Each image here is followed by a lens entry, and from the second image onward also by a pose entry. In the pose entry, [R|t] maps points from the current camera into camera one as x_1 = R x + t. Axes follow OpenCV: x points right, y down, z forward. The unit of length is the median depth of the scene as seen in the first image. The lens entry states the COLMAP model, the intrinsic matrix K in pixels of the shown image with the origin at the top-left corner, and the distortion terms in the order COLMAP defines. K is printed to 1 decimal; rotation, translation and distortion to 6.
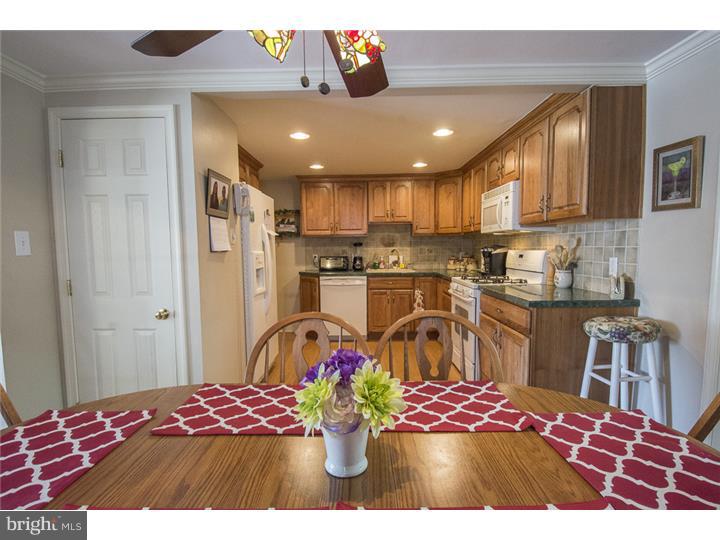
lens RADIAL K [[309.8, 0, 358.3], [0, 309.8, 269.3], [0, 0, 1]] dist [-0.015911, -0.002397]
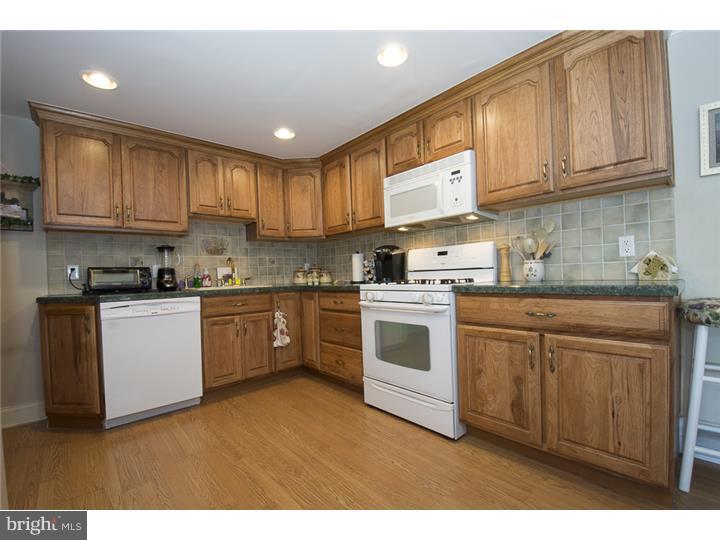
lens RADIAL K [[309.8, 0, 362.6], [0, 309.8, 274.0], [0, 0, 1]] dist [-0.015911, -0.002397]
pose [[0.762557, -0.015069, 0.646745, -0.106752], [0.059021, 0.997180, -0.046356, 0.023661], [-0.644223, 0.073521, 0.761296, 0.304110]]
